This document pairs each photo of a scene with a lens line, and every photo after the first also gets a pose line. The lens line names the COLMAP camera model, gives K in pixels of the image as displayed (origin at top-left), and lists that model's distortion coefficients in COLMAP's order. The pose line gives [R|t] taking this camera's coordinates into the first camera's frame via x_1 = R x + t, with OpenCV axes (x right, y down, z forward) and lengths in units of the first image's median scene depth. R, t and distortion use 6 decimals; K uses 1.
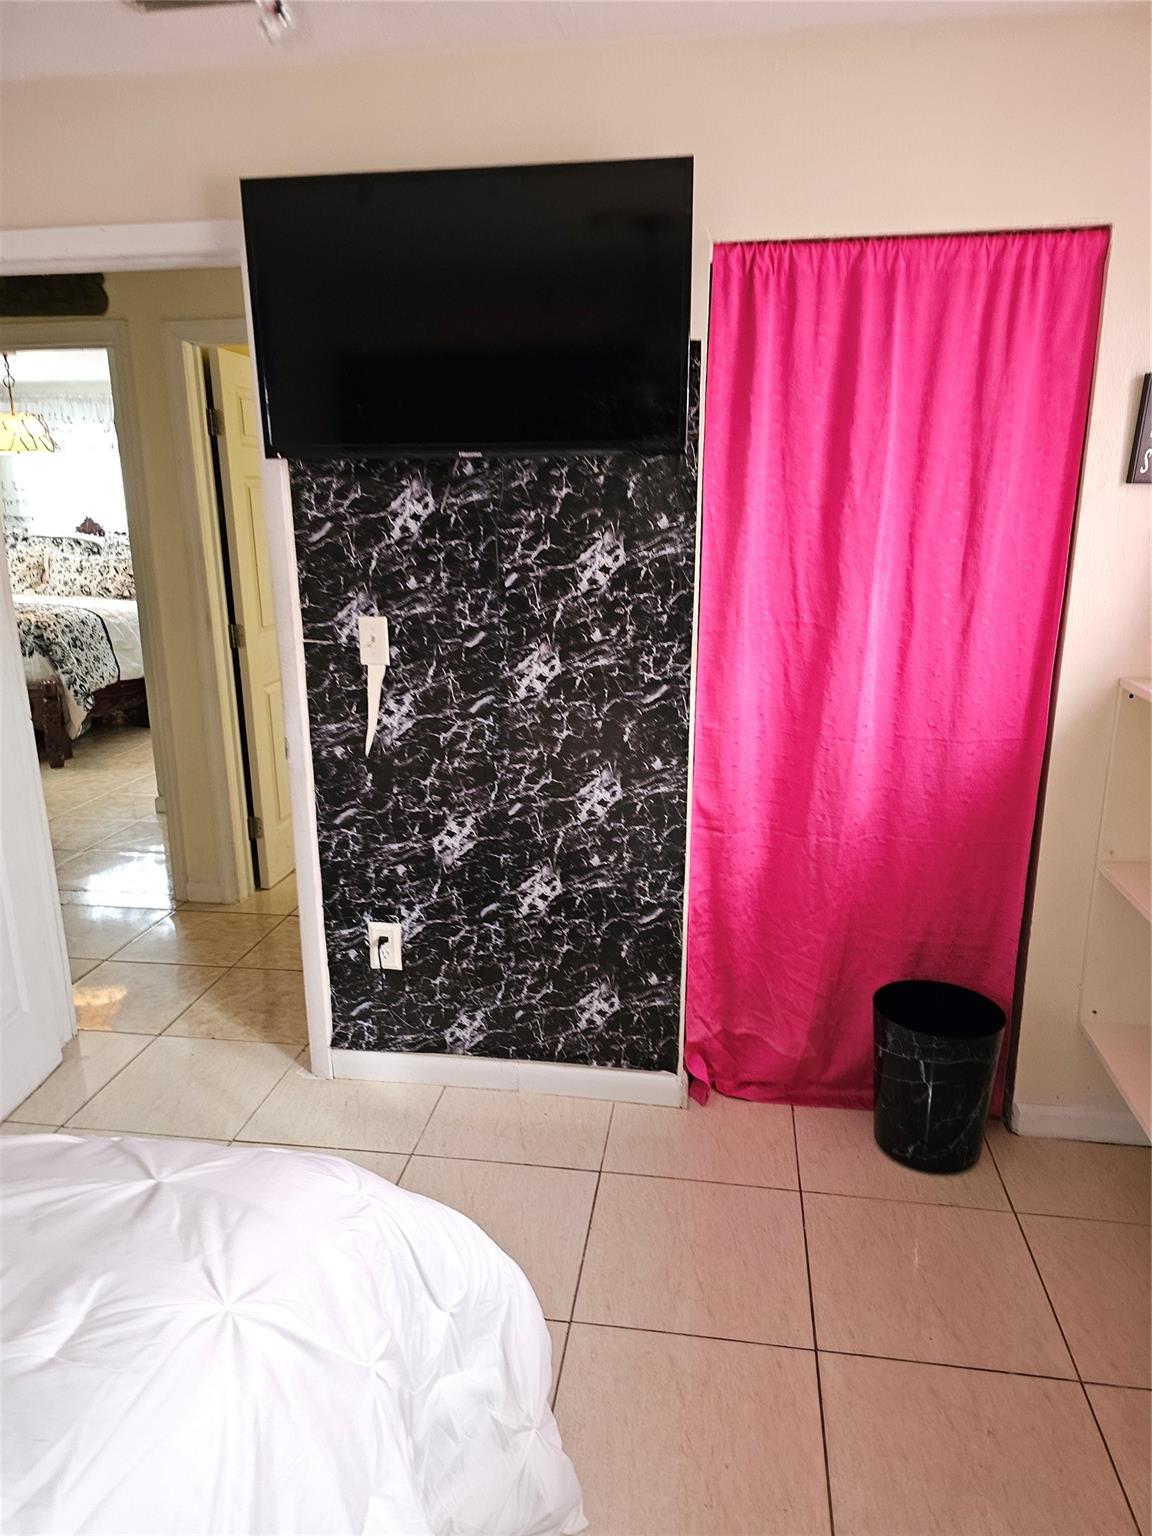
lens RADIAL K [[1024.8, 0, 568.7], [0, 1024.8, 773.7], [0, 0, 1]] dist [0.058615, -0.049999]
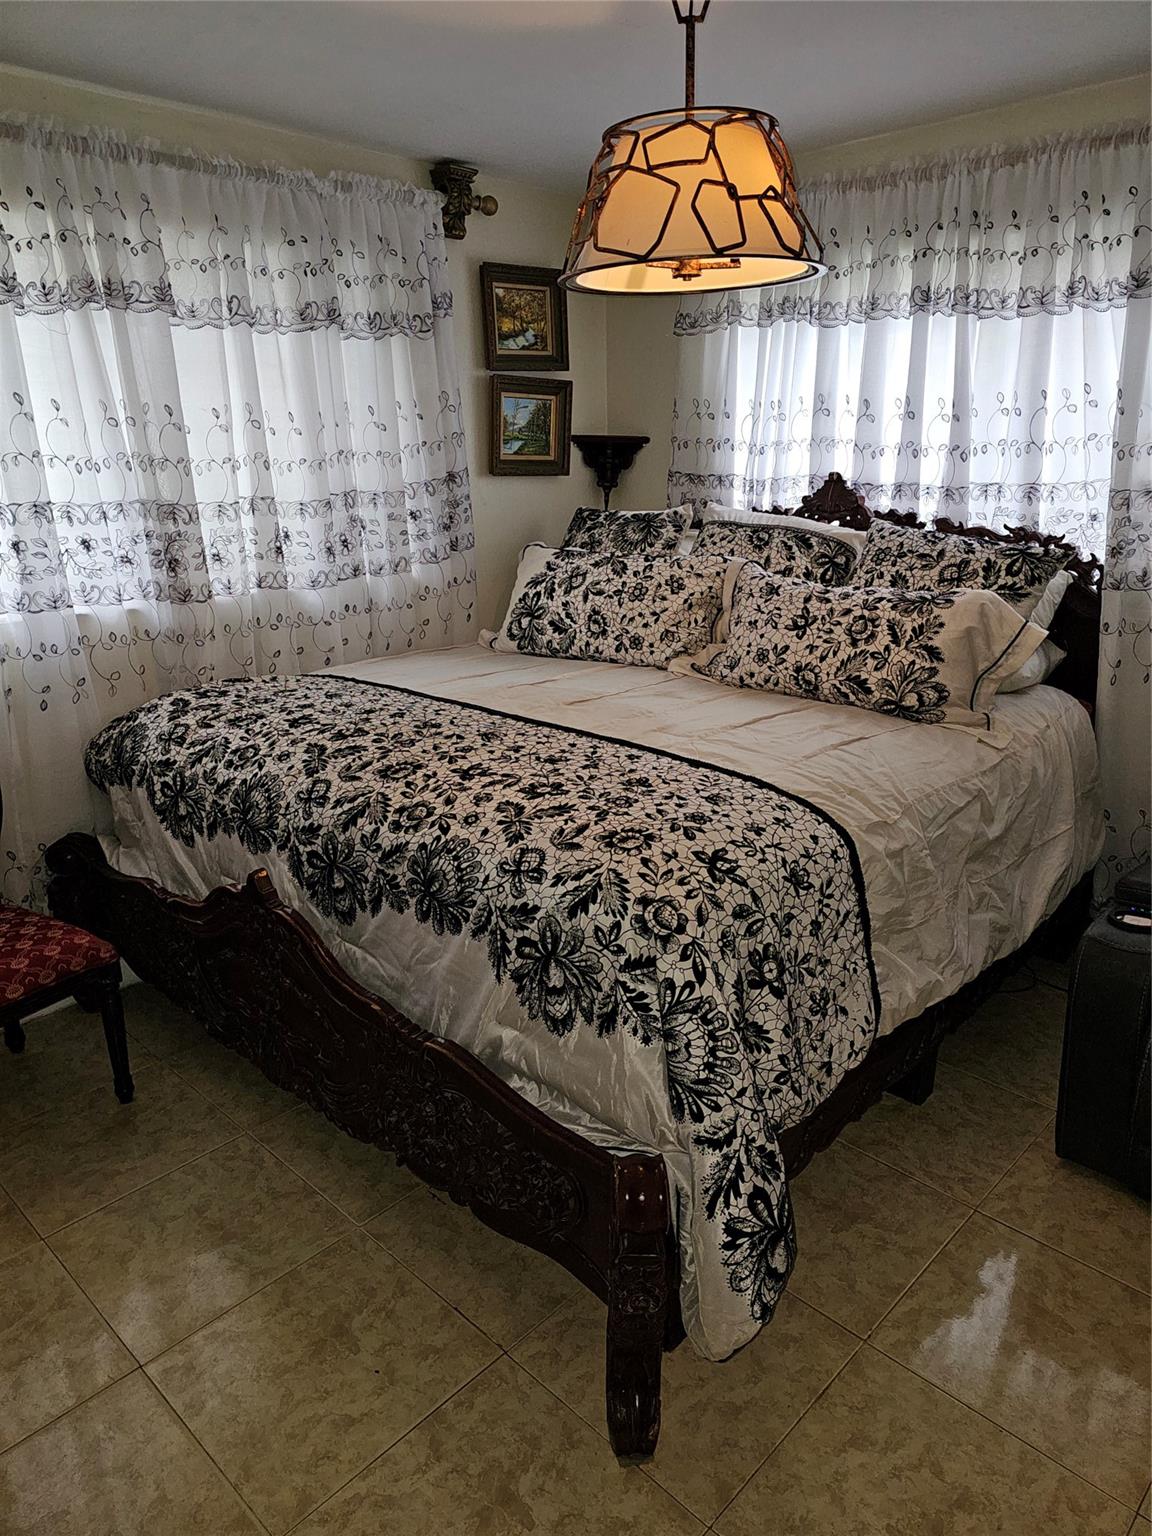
lens RADIAL K [[1024.8, 0, 588.5], [0, 1024.8, 772.7], [0, 0, 1]] dist [0.058615, -0.049999]
pose [[0.820858, 0.167806, -0.545924, -0.319909], [-0.134333, 0.985773, 0.101023, -0.170734], [0.555110, -0.009590, 0.831722, 0.641190]]
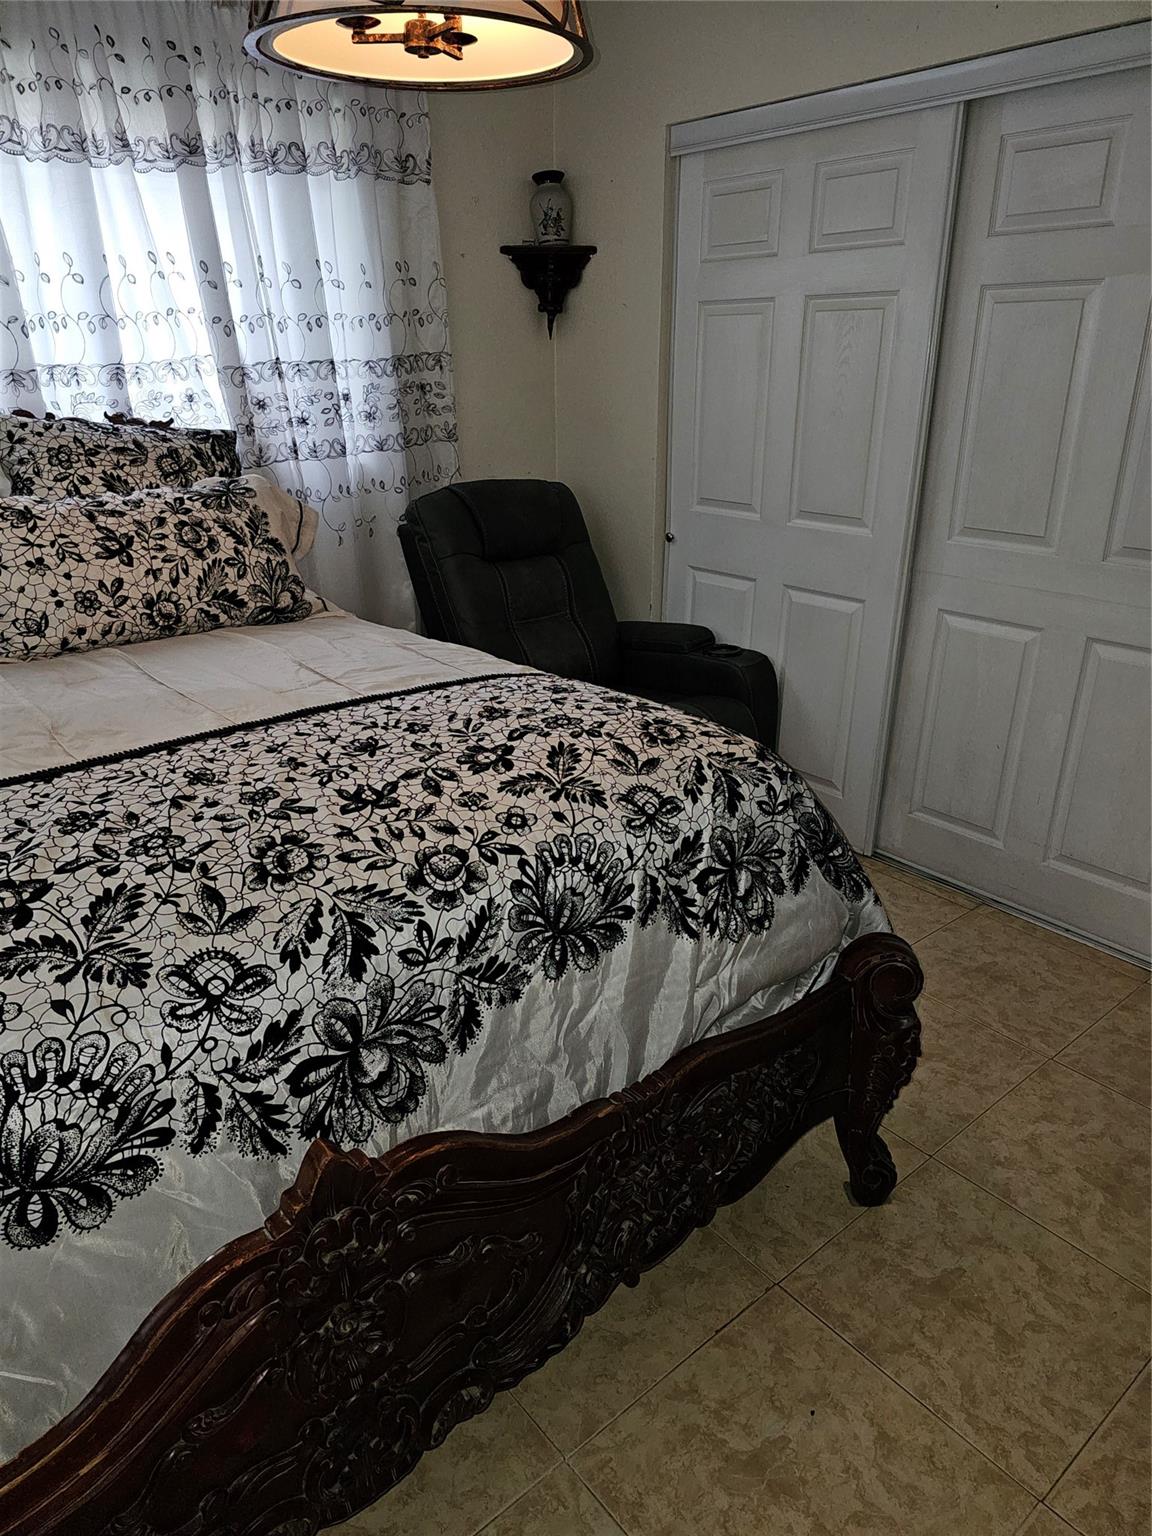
lens RADIAL K [[1024.8, 0, 570.2], [0, 1024.8, 765.4], [0, 0, 1]] dist [0.058615, -0.049999]
pose [[0.662357, -0.280137, 0.694843, -0.608513], [0.189980, 0.959950, 0.205921, -0.174174], [-0.724700, -0.004387, 0.689050, 0.709494]]
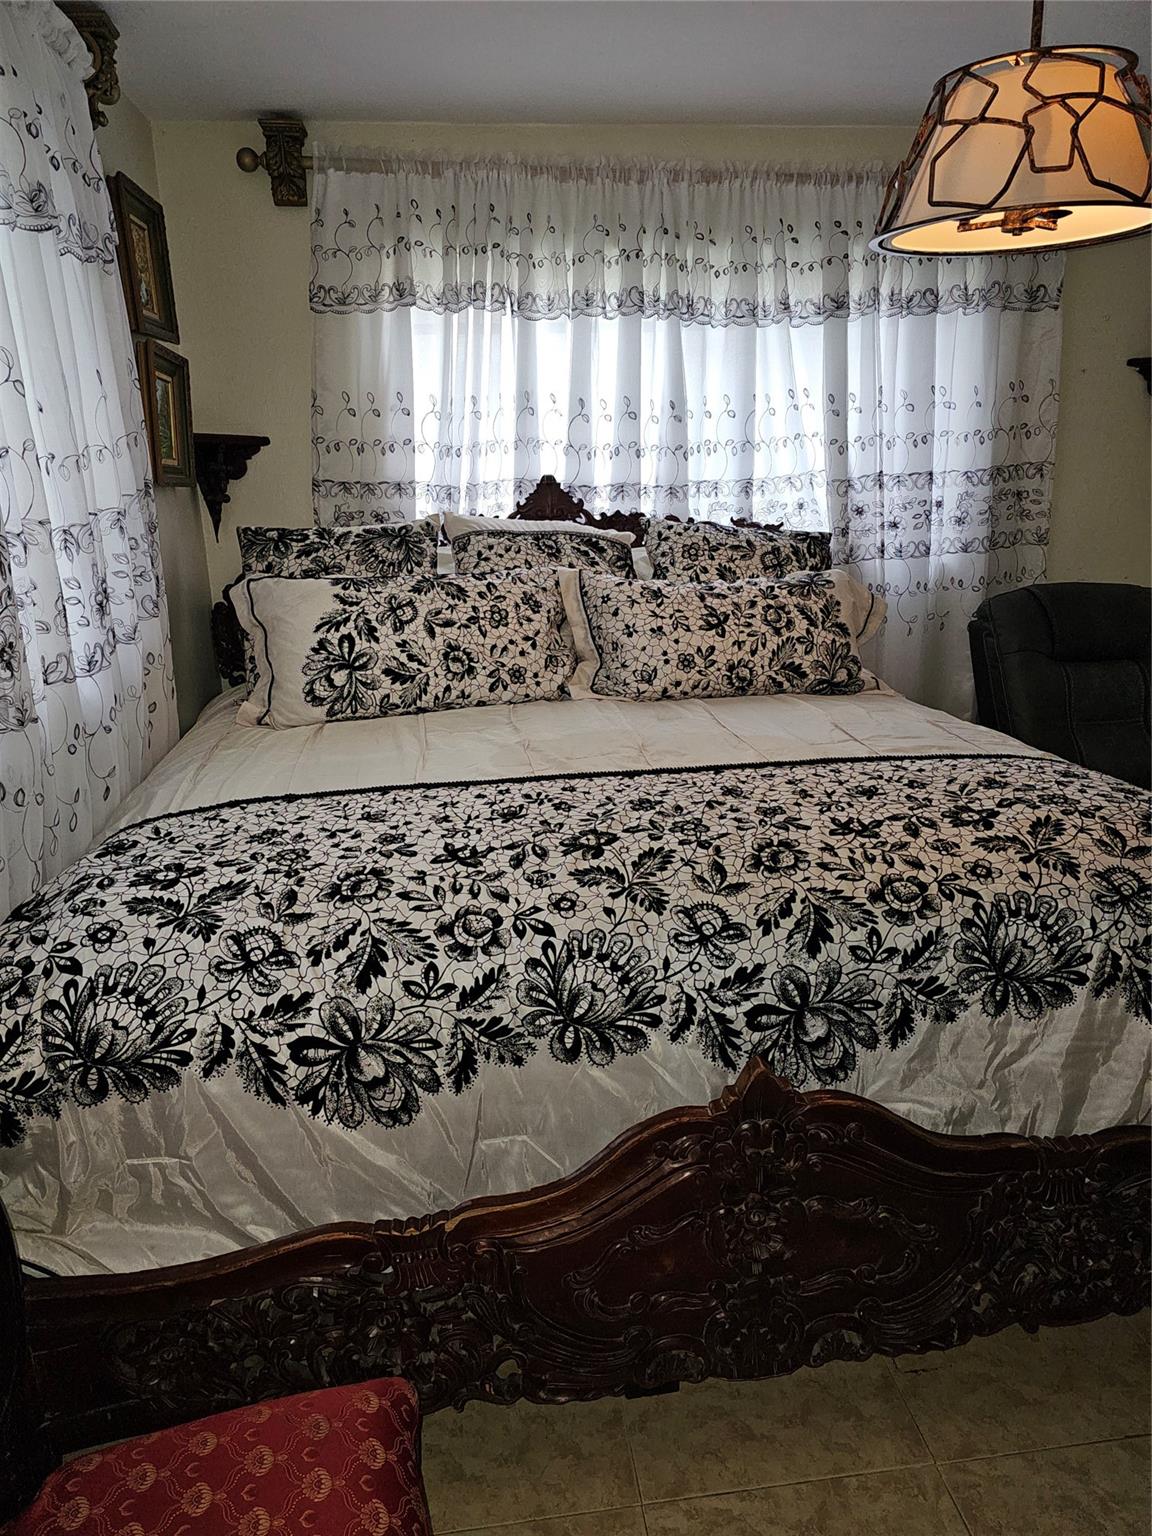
lens RADIAL K [[1024.8, 0, 565.0], [0, 1024.8, 772.1], [0, 0, 1]] dist [0.058615, -0.049999]
pose [[0.962341, -0.093975, 0.255087, -0.623555], [0.084915, 0.995311, 0.046326, -0.165444], [-0.258244, -0.022920, 0.965808, 0.661596]]
